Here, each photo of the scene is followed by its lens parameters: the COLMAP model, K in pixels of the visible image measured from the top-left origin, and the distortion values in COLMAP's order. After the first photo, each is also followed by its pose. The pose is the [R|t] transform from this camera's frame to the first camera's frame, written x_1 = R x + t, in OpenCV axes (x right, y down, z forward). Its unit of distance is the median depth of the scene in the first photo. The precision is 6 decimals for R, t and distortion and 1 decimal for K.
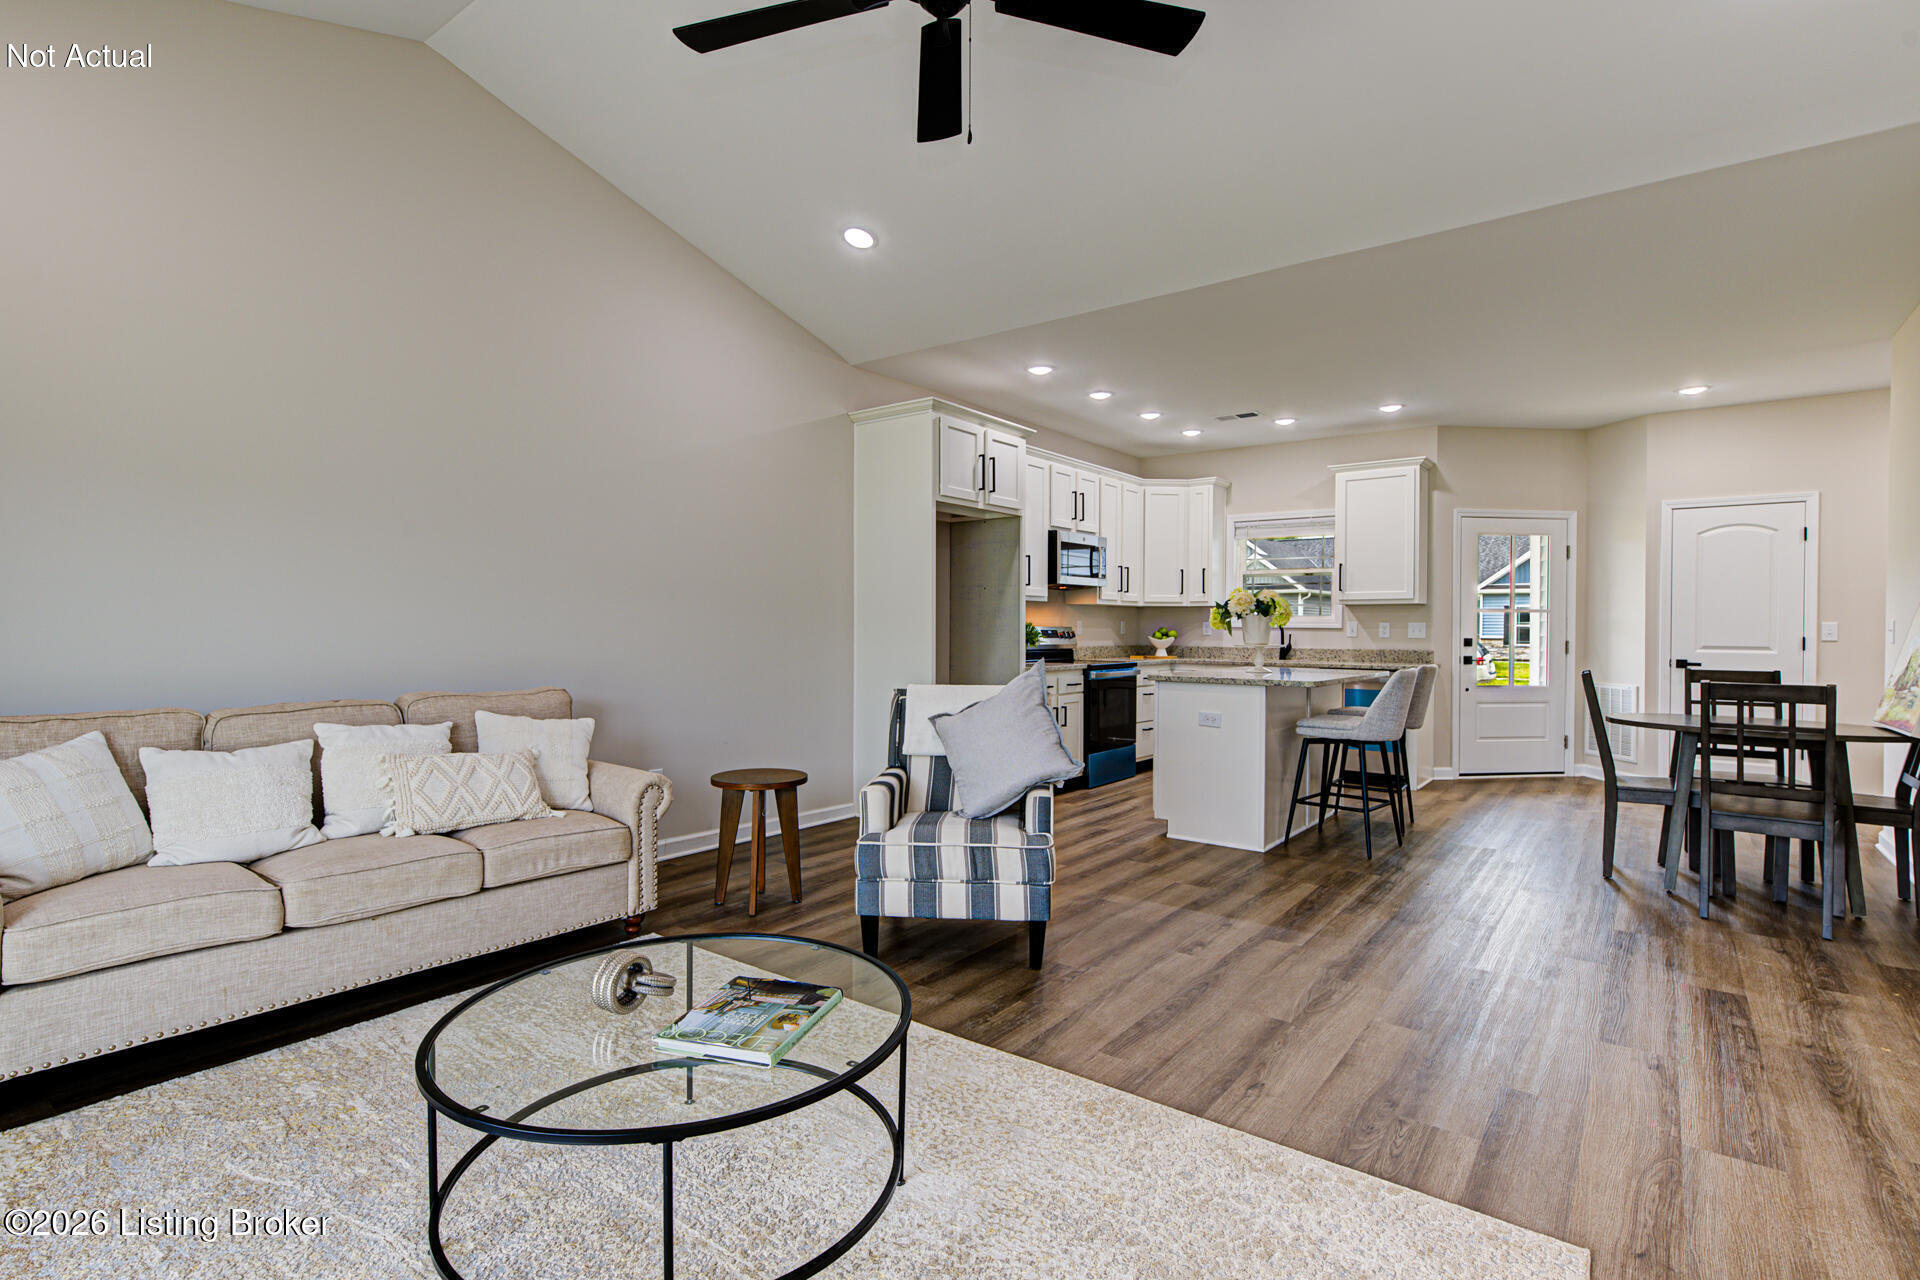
lens RADIAL K [[927.0, 0, 959.8], [0, 927.0, 635.2], [0, 0, 1]] dist [0.005945, 0.002485]
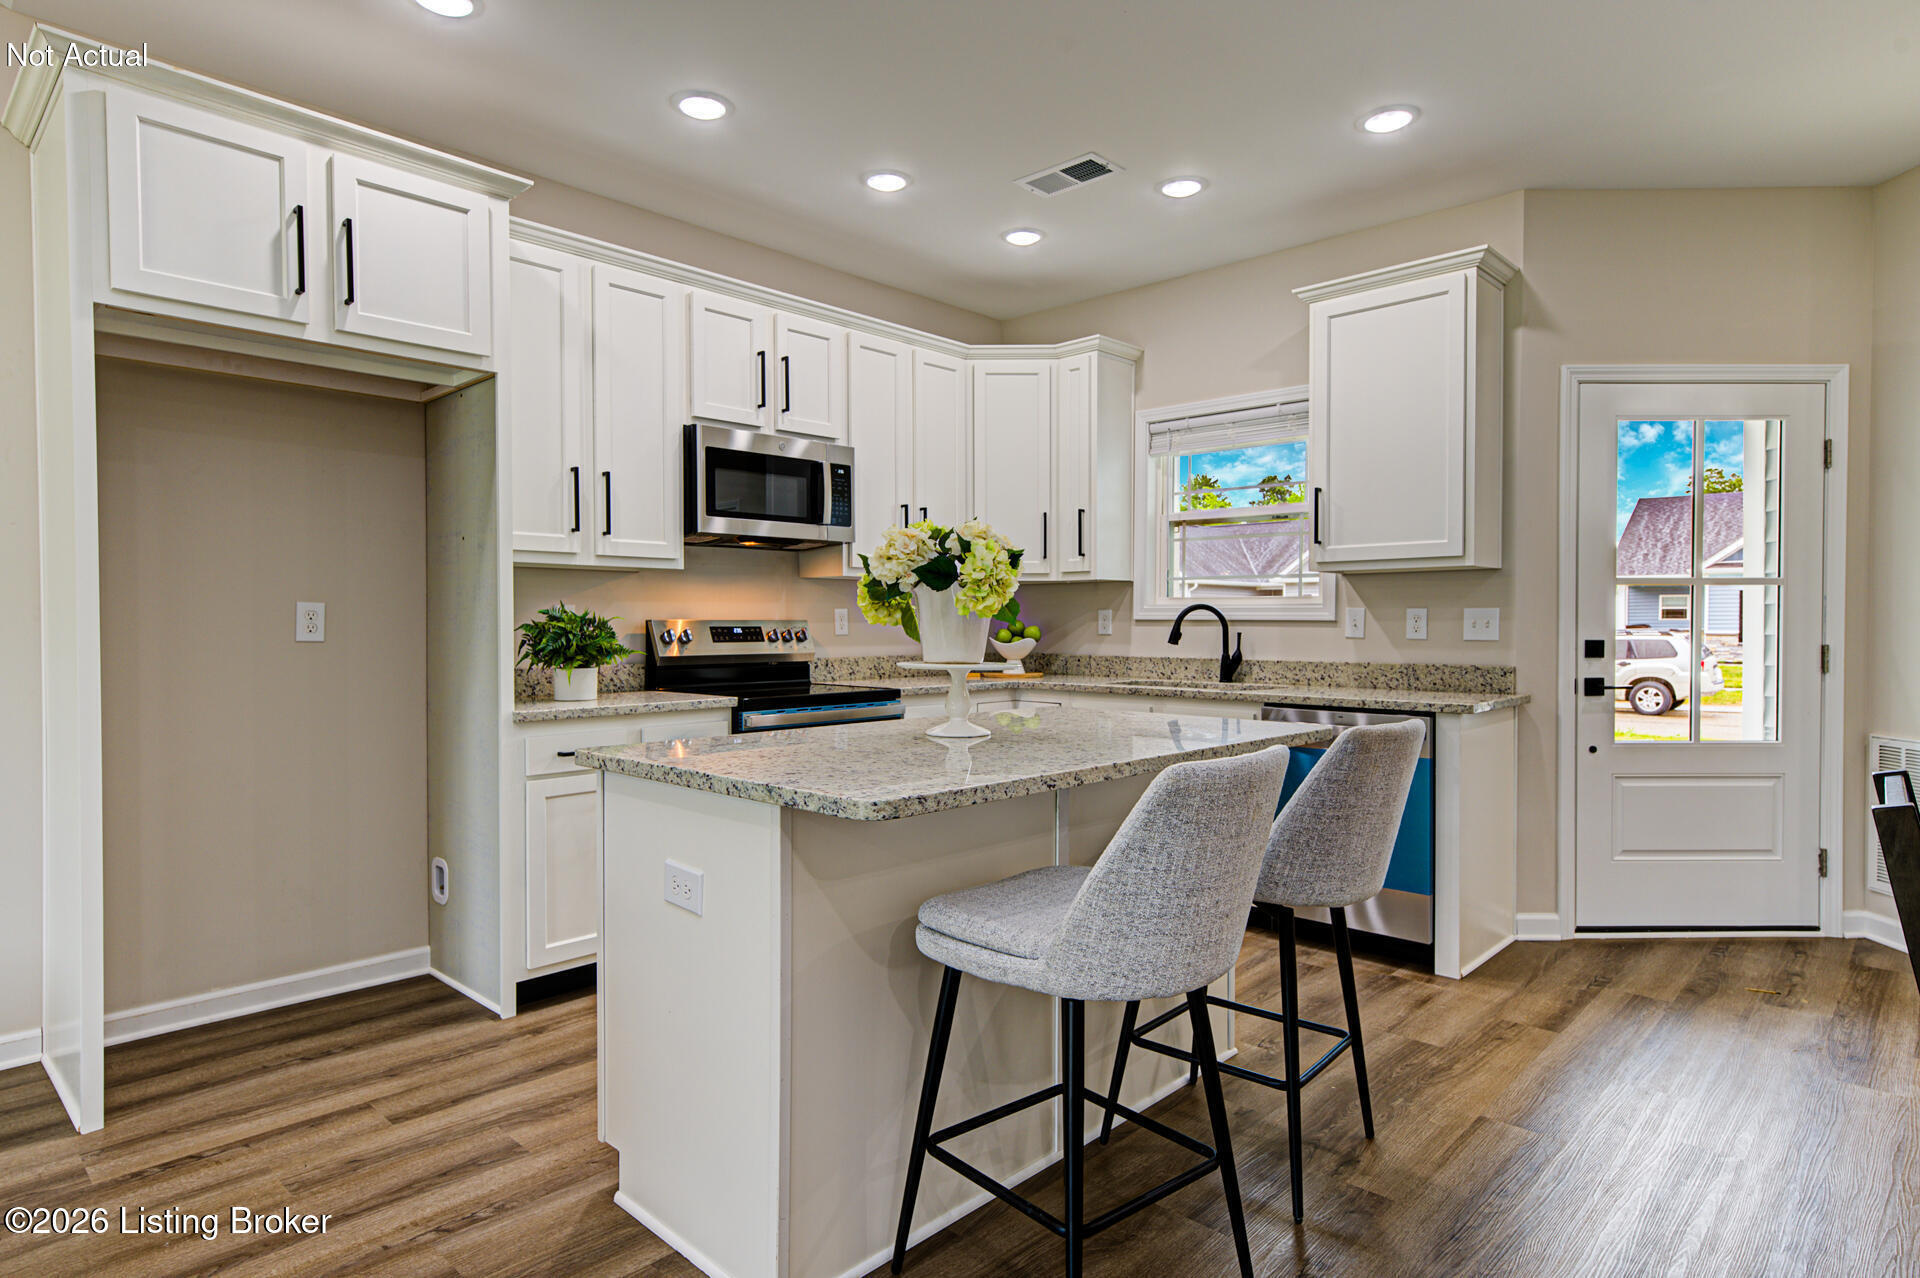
lens RADIAL K [[1062.3, 0, 960.7], [0, 1062.3, 635.2], [0, 0, 1]] dist [0.018088, -0.000487]
pose [[0.994162, -0.003556, -0.107835, 0.420531], [0.003992, 0.999985, 0.003828, -0.003915], [0.107820, -0.004236, 0.994161, 0.626102]]
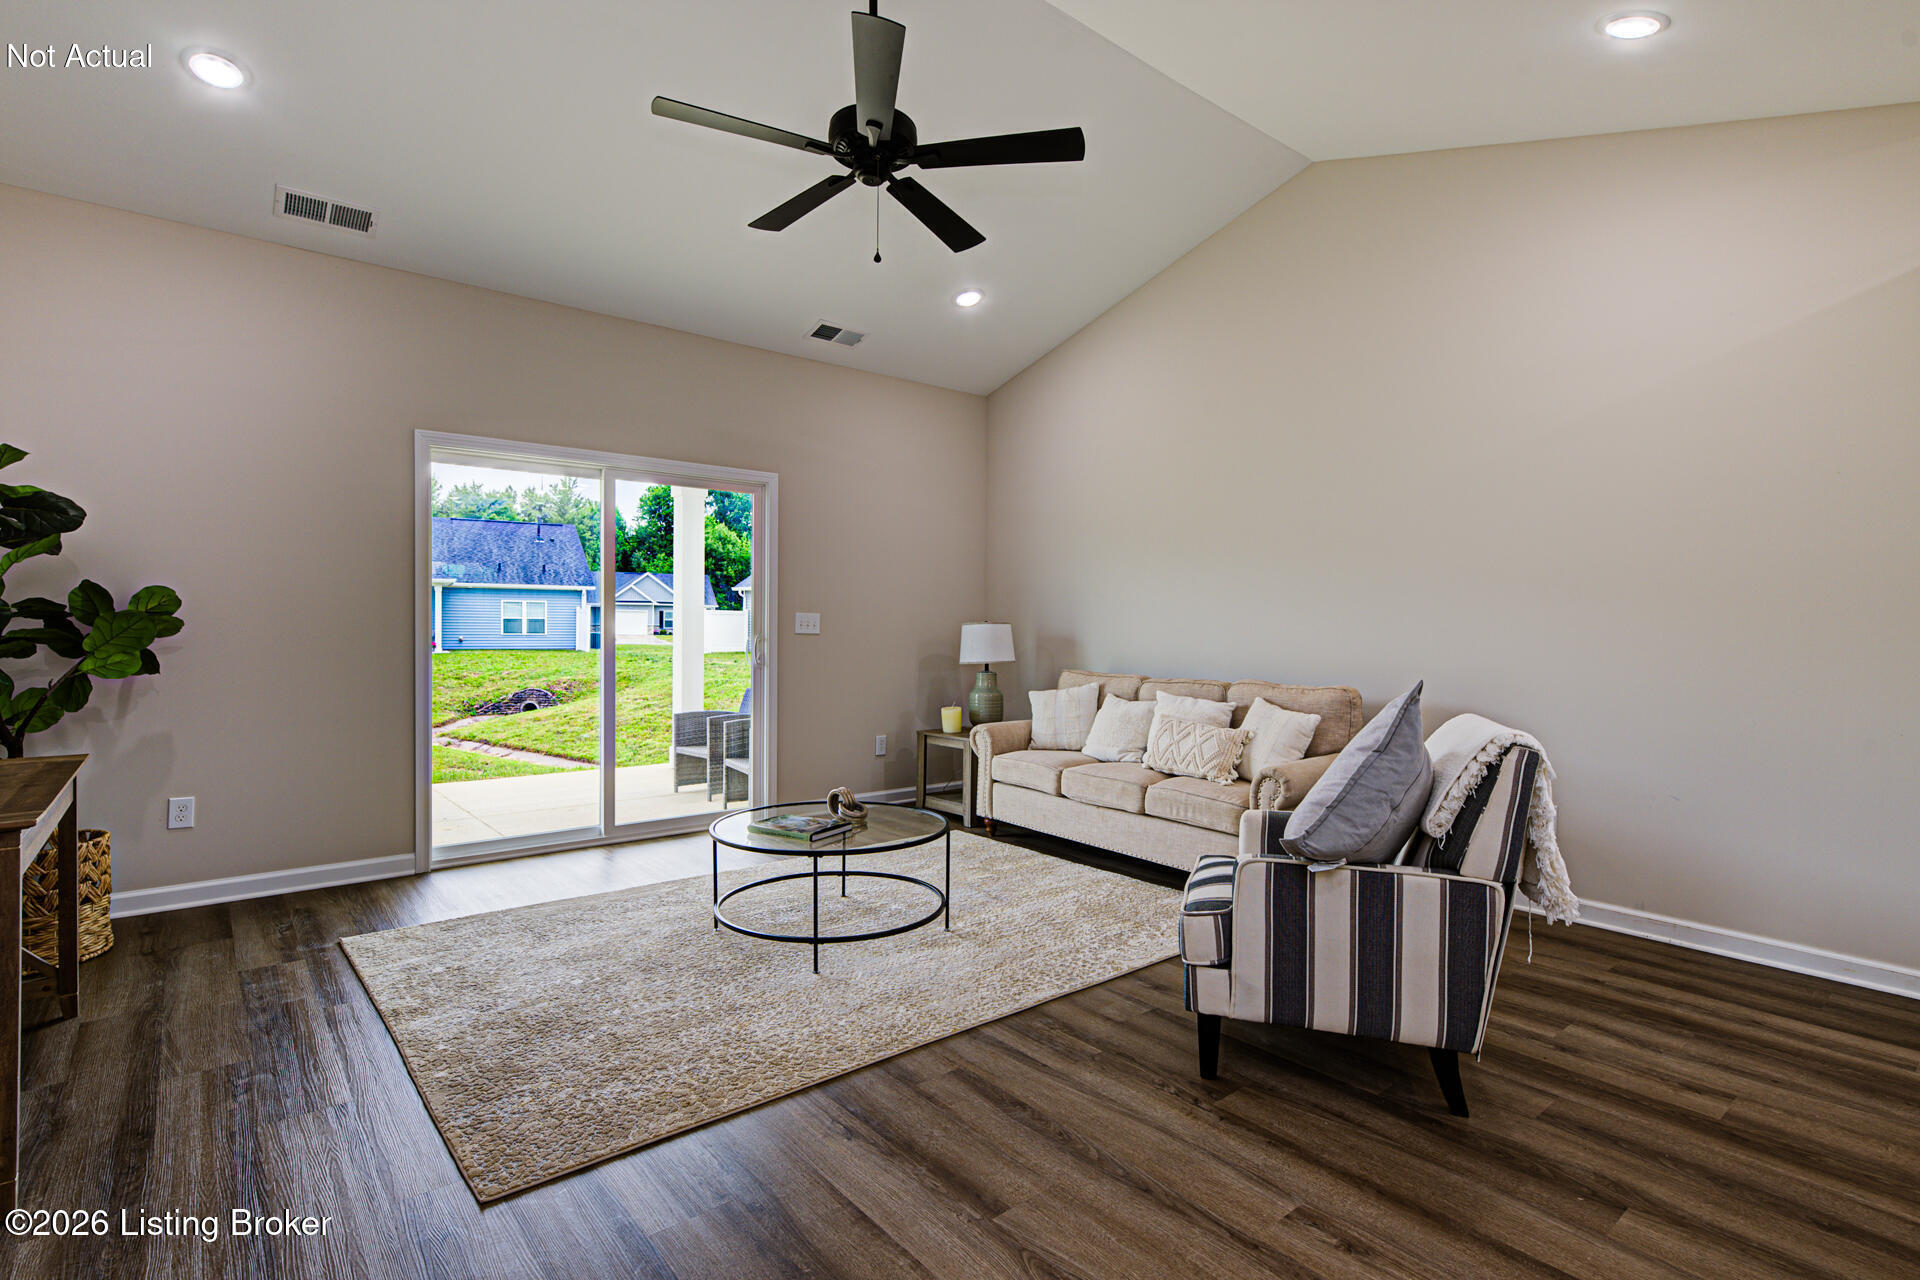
lens RADIAL K [[927.0, 0, 948.5], [0, 927.0, 633.3], [0, 0, 1]] dist [0.005945, 0.002485]
pose [[-0.236044, -0.000259, -0.971742, 0.557194], [-0.019584, 0.999798, 0.004491, -0.001664], [0.971545, 0.020091, -0.236001, 0.617866]]
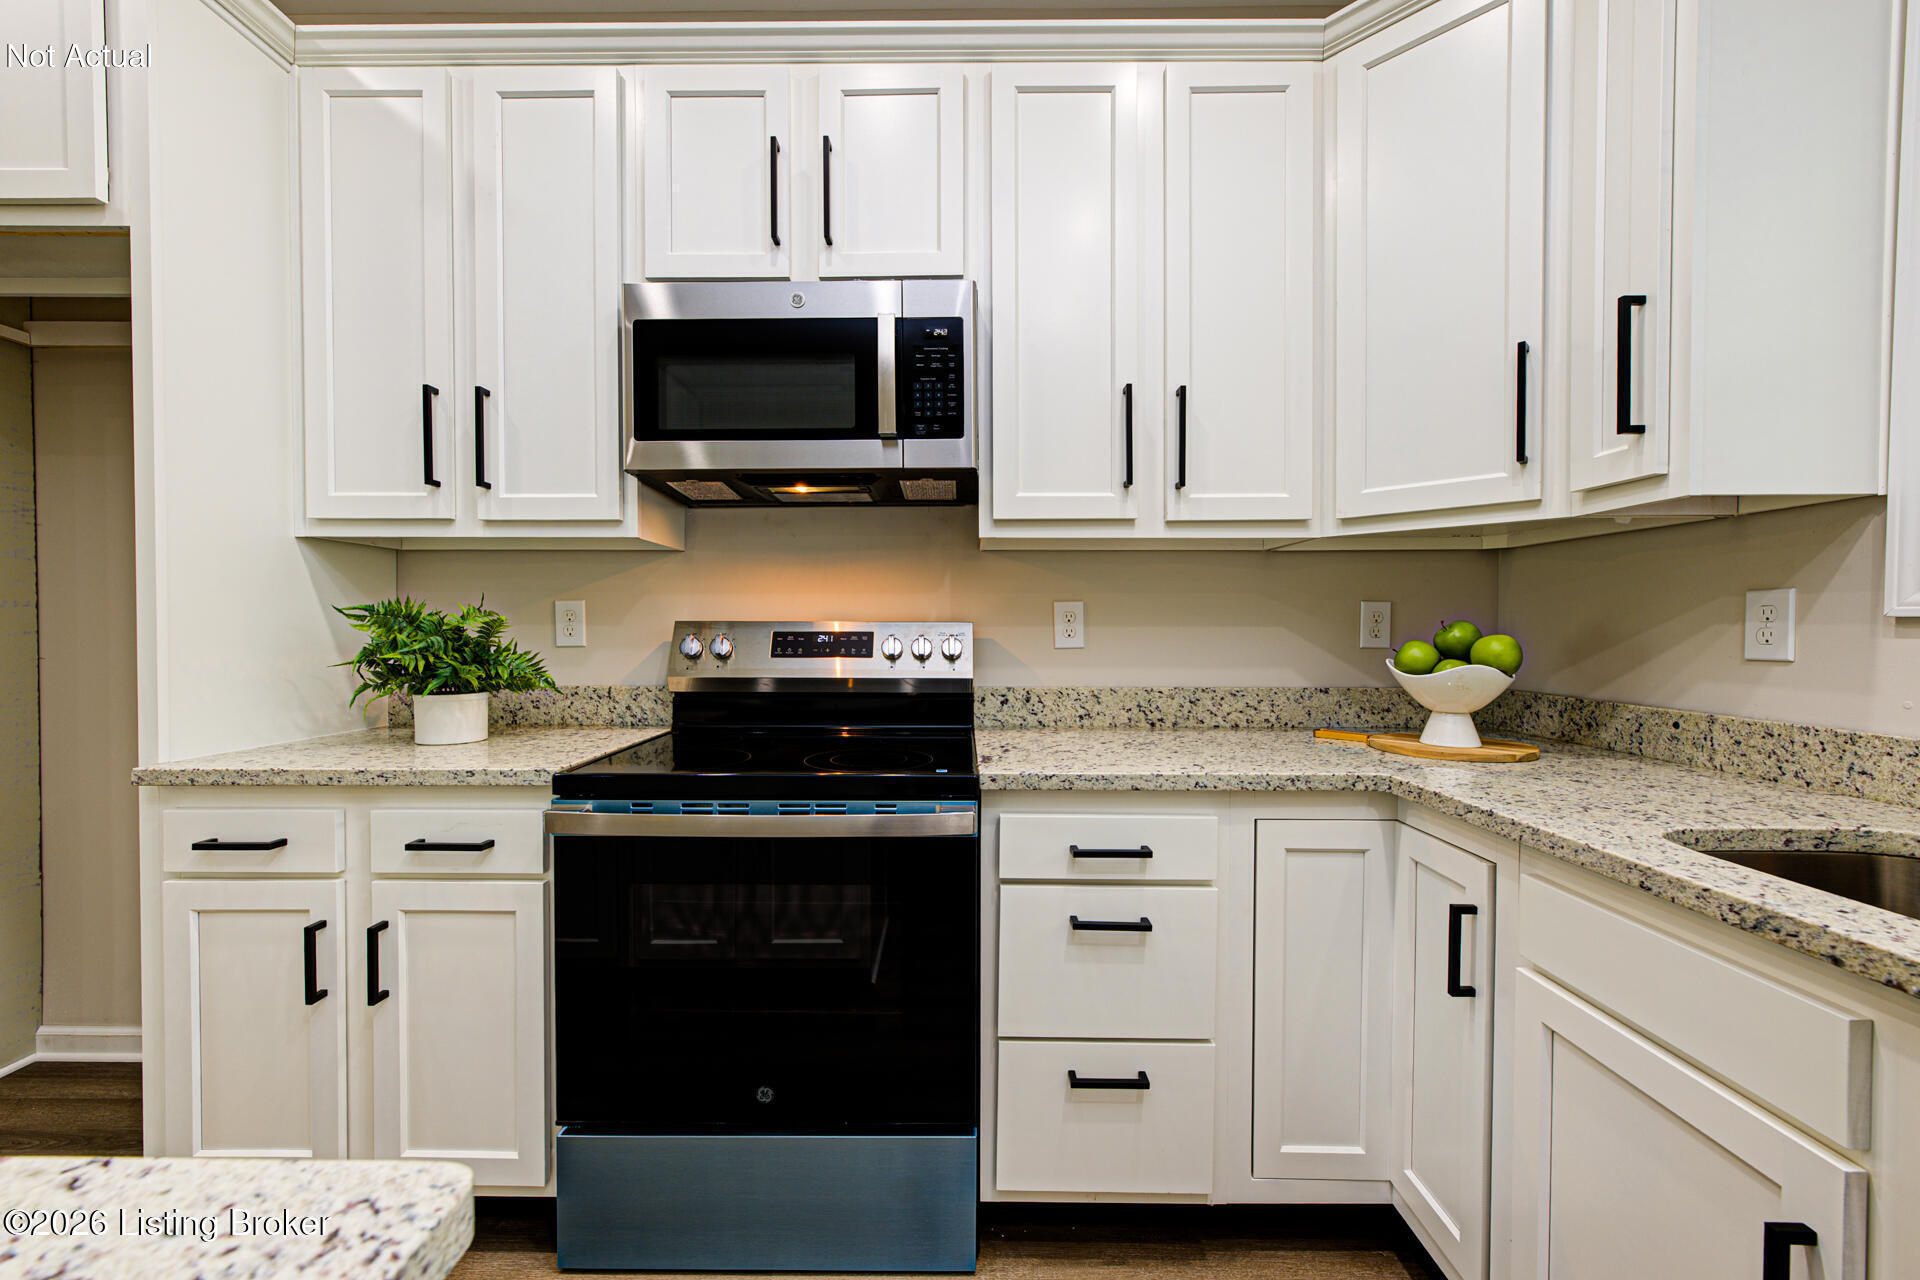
lens RADIAL K [[766.3, 0, 961.3], [0, 766.3, 639.2], [0, 0, 1]] dist [-0.001207, 0.001055]
pose [[0.593684, 0.008395, -0.804655, 0.496706], [-0.005527, 0.999965, 0.006355, -0.007643], [0.804679, 0.000675, 0.593709, 1.301214]]
